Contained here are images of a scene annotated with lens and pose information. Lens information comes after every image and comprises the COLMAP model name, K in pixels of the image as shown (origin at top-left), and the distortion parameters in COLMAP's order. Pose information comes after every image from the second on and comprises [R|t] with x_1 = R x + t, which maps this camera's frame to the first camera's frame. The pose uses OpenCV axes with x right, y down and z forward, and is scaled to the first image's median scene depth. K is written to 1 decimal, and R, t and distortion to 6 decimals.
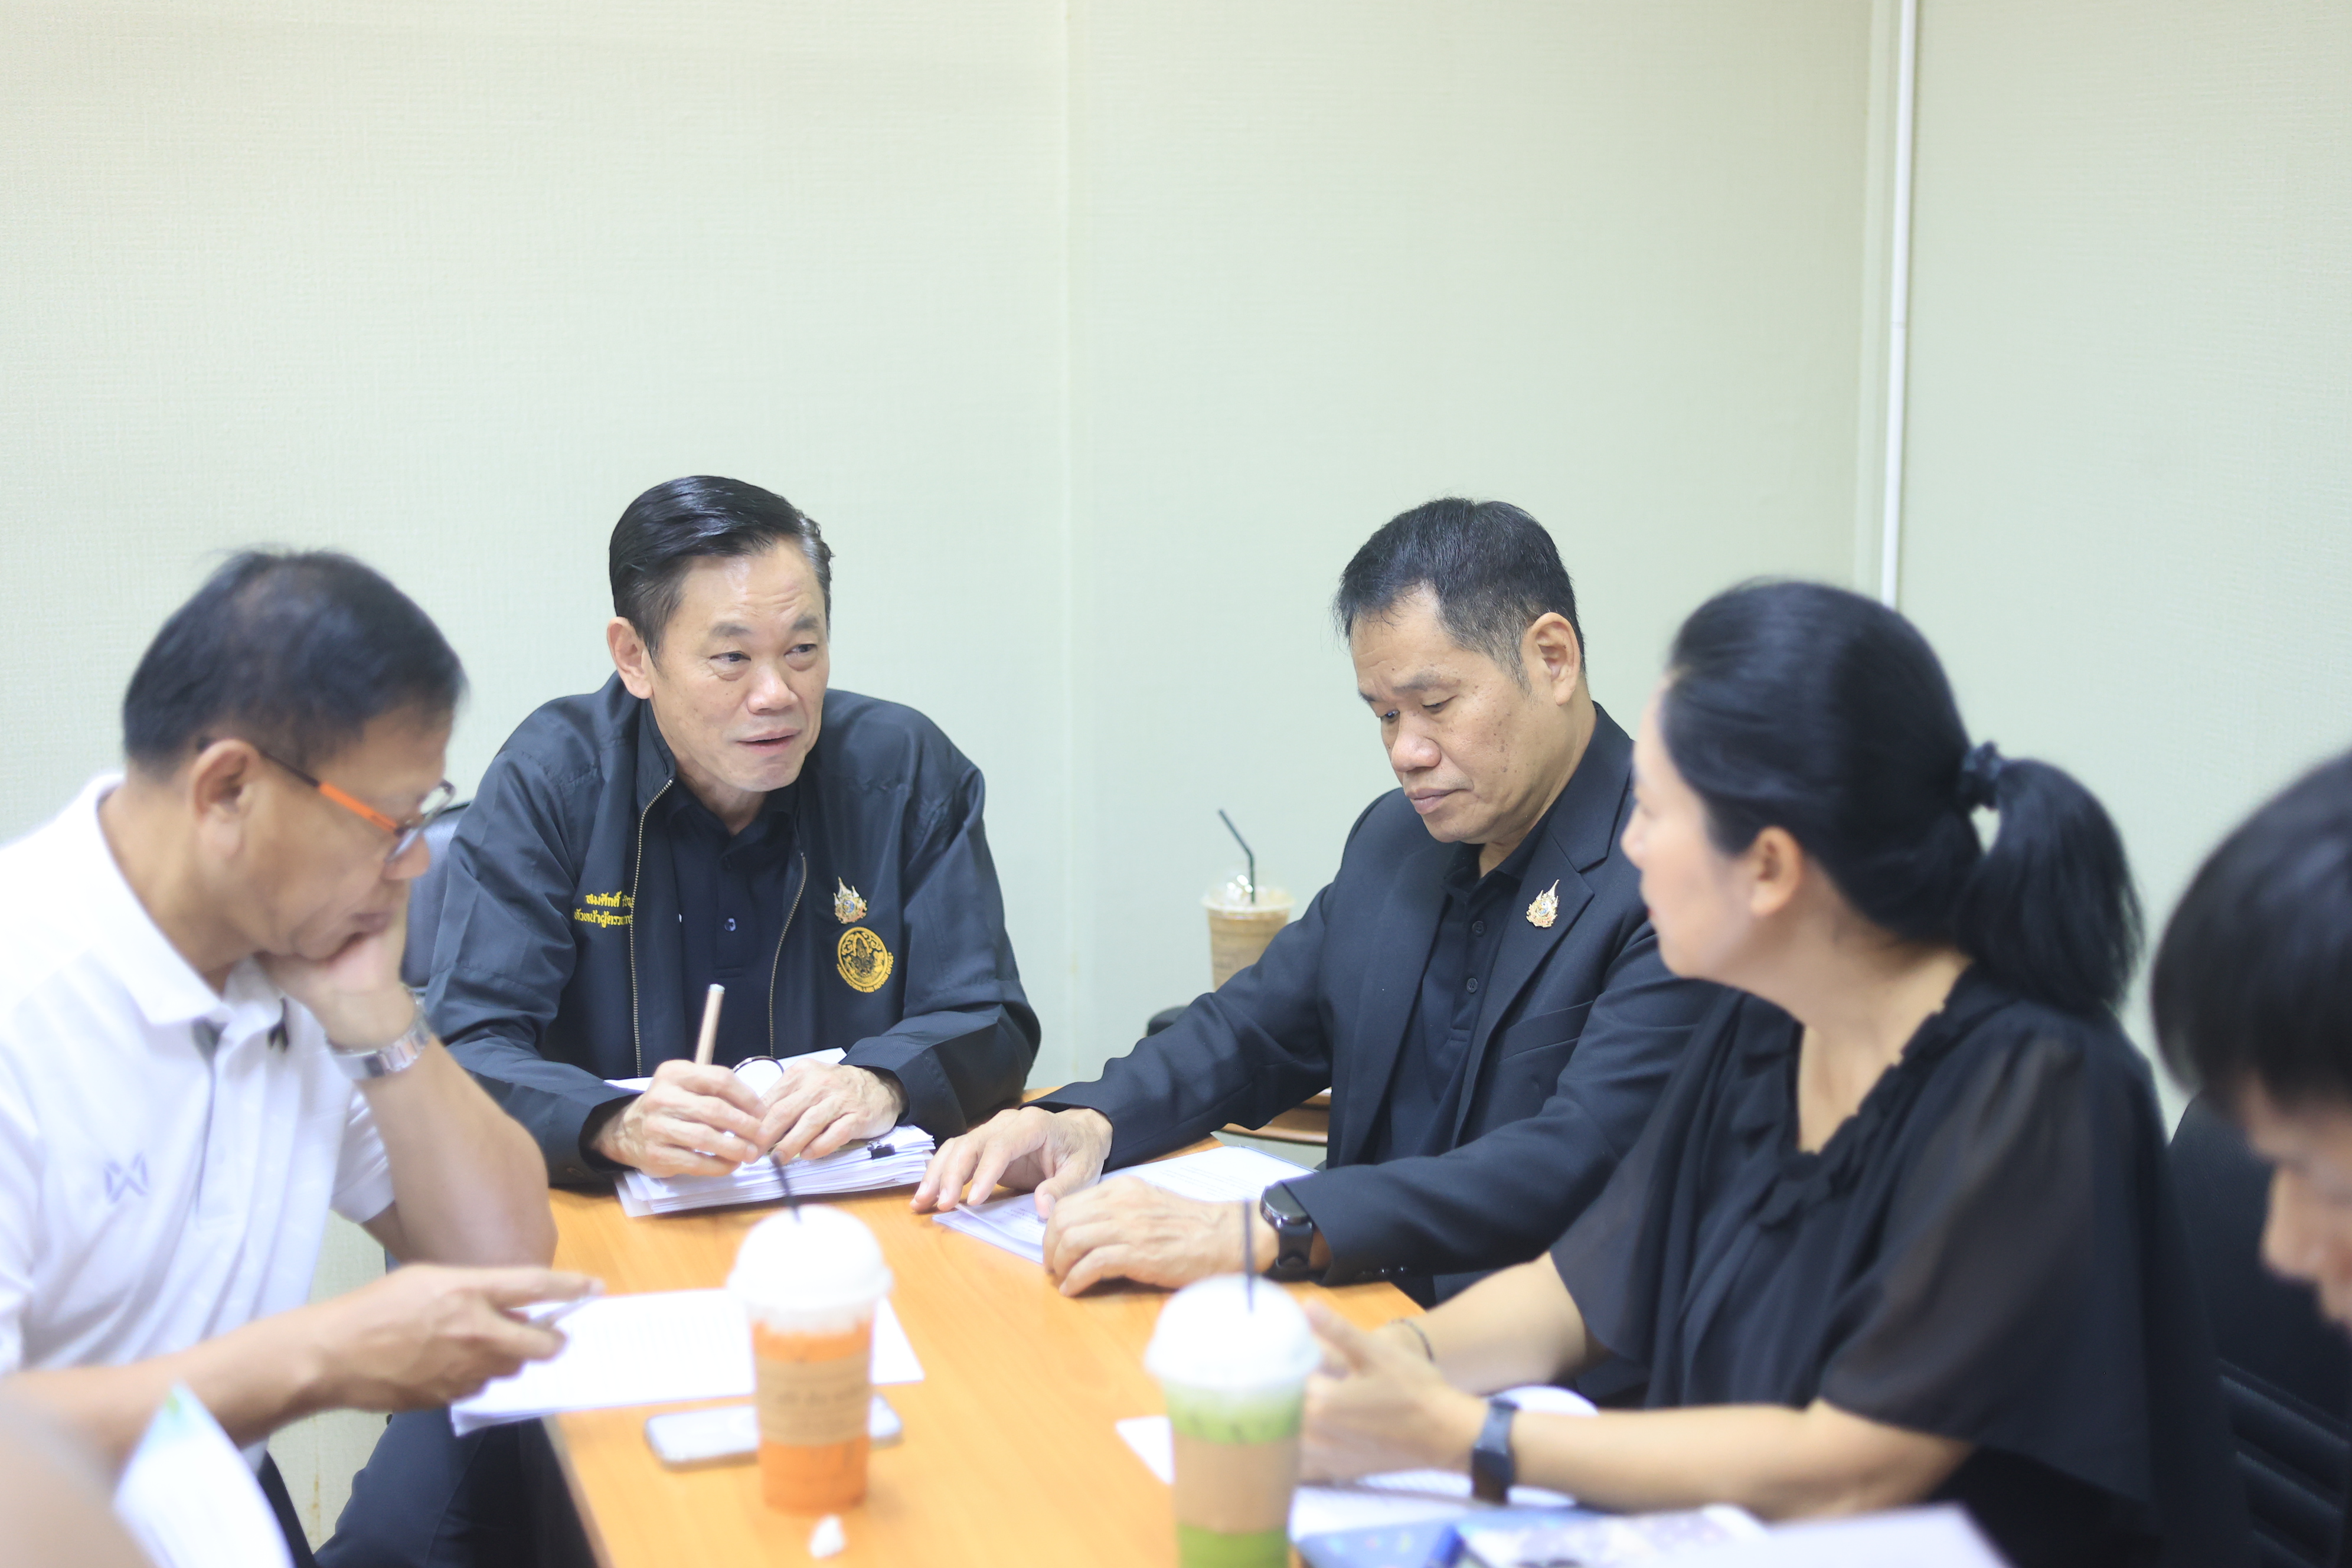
lens RADIAL K [[3301.8, 0, 1220.0], [0, 3301.8, 773.8], [0, 0, 1]] dist [0.025733, 0.000000]
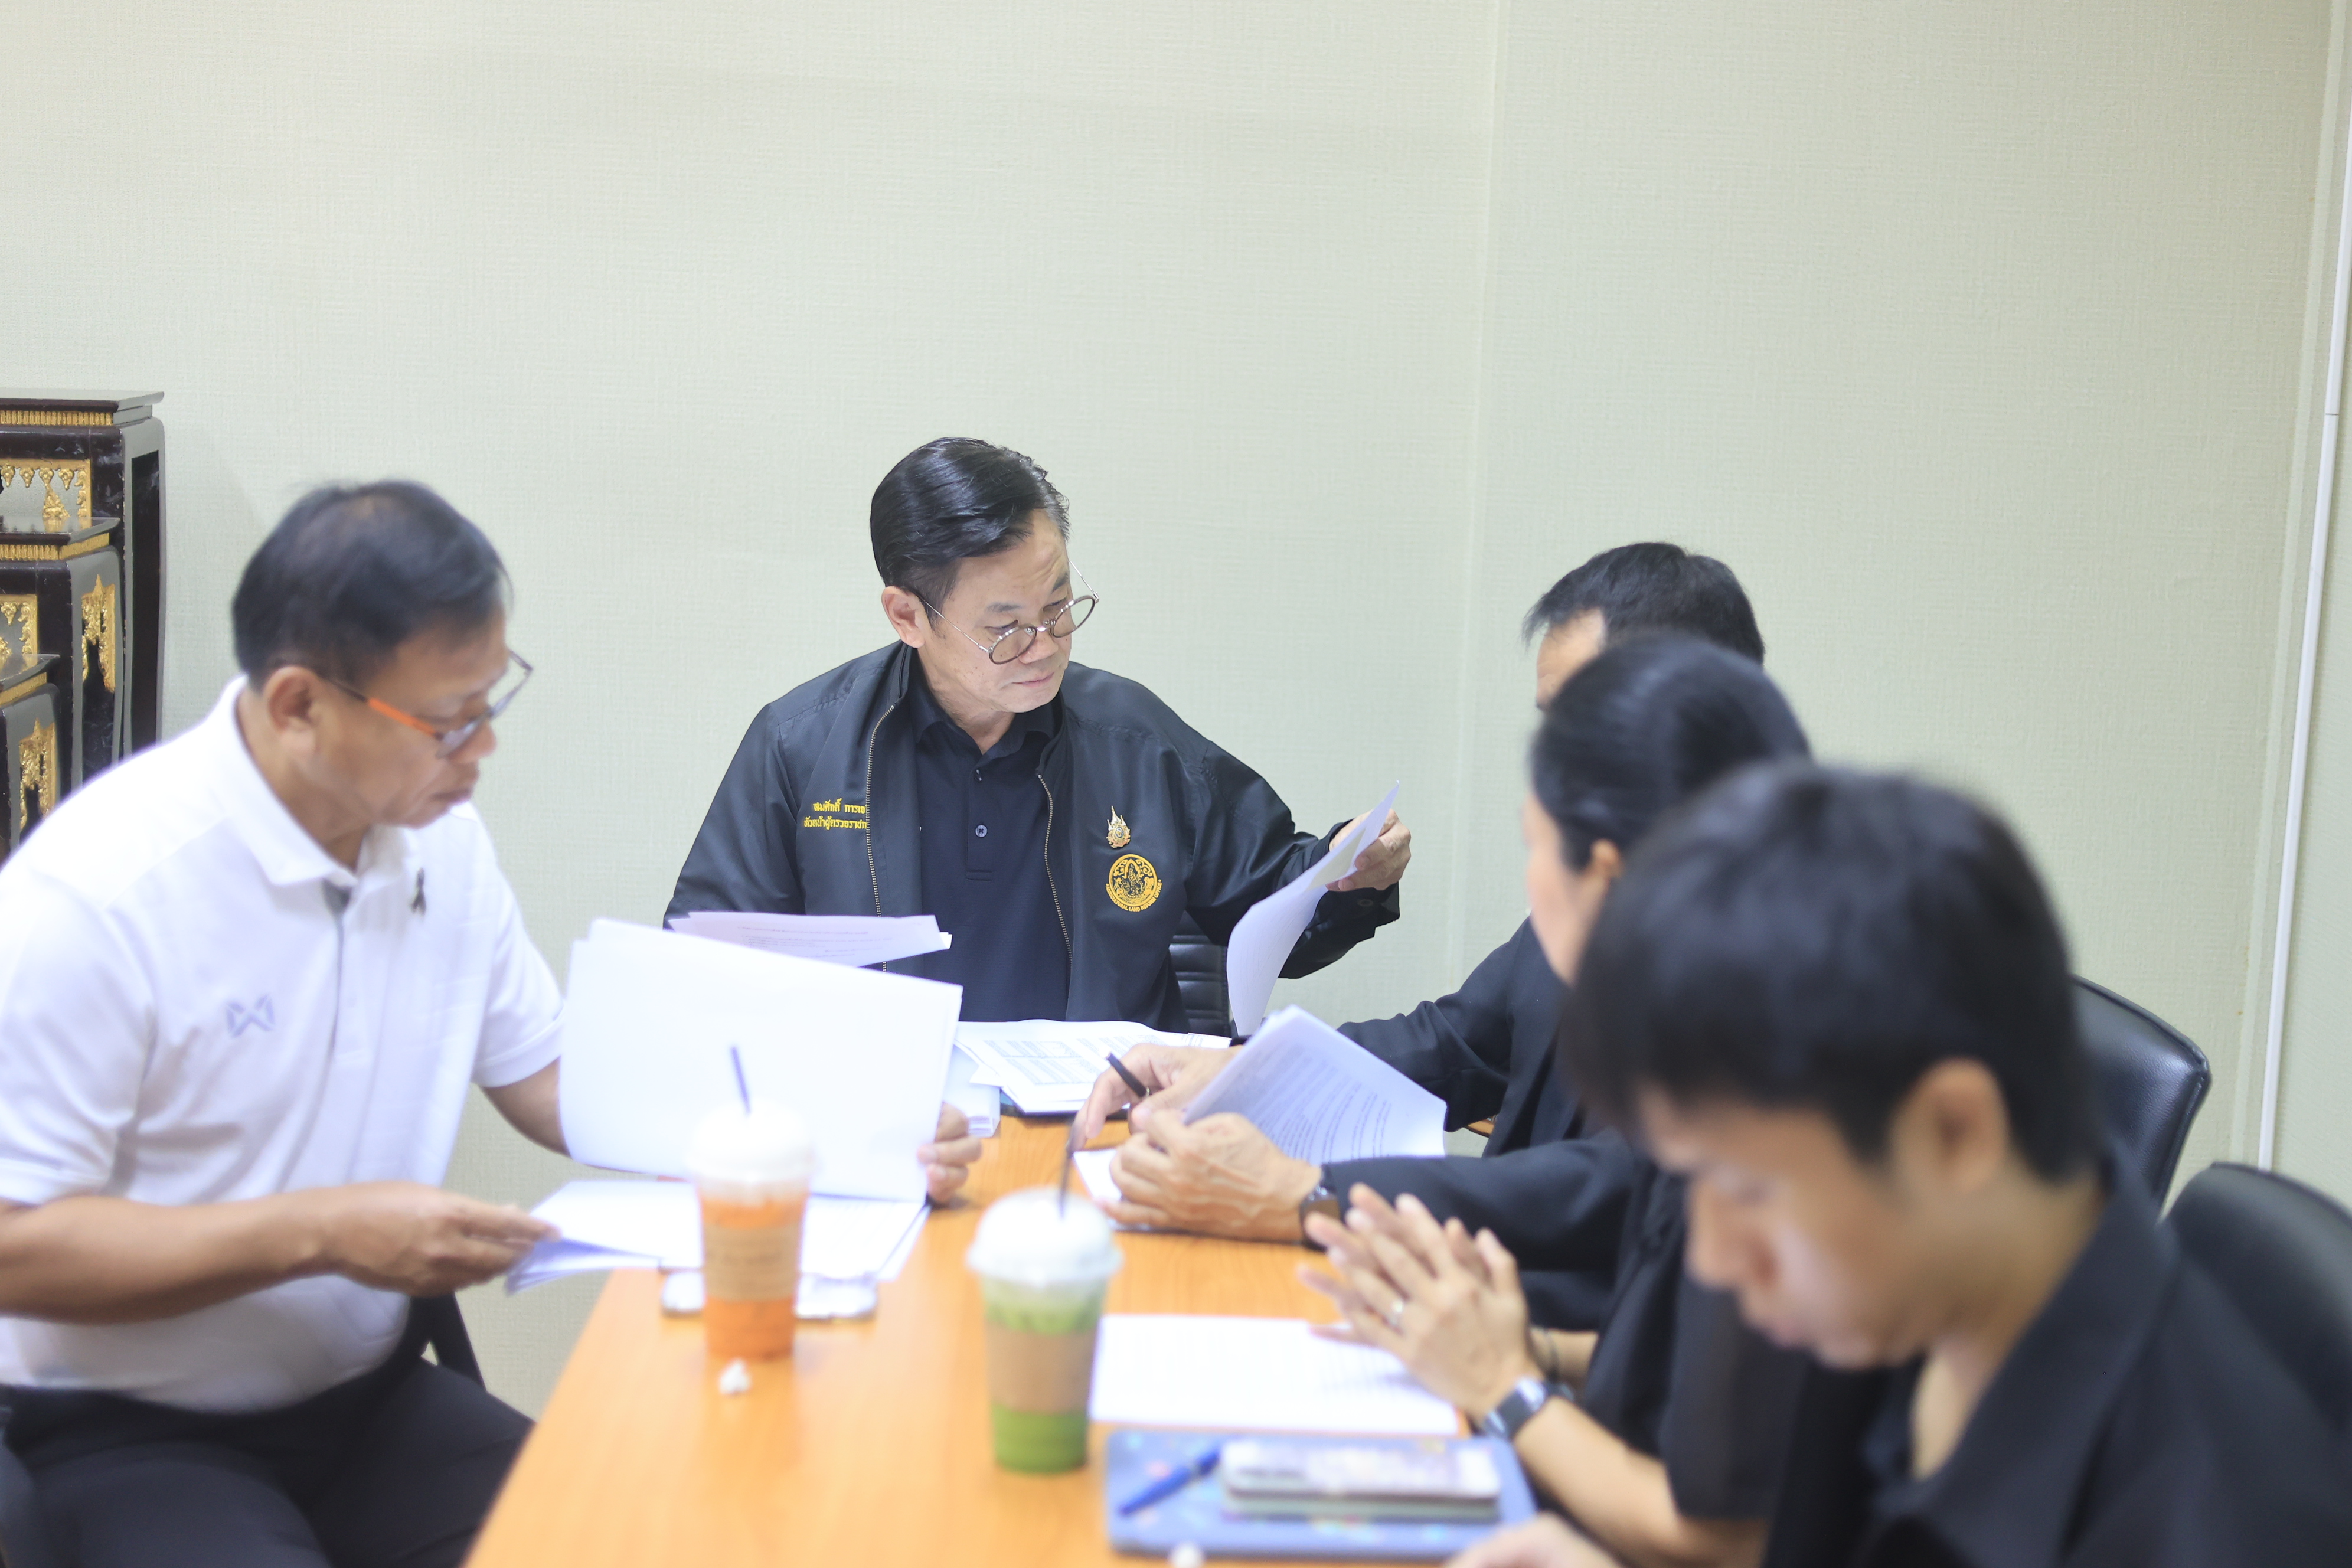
lens RADIAL K [[3301.8, 0, 1209.8], [0, 3301.8, 758.3], [0, 0, 1]] dist [0.025733, 0.000000]
pose [[0.955793, 0.079752, -0.283019, 0.251850], [-0.085328, 0.996325, -0.007410, 0.004489], [0.281388, 0.031232, 0.959086, -0.060019]]
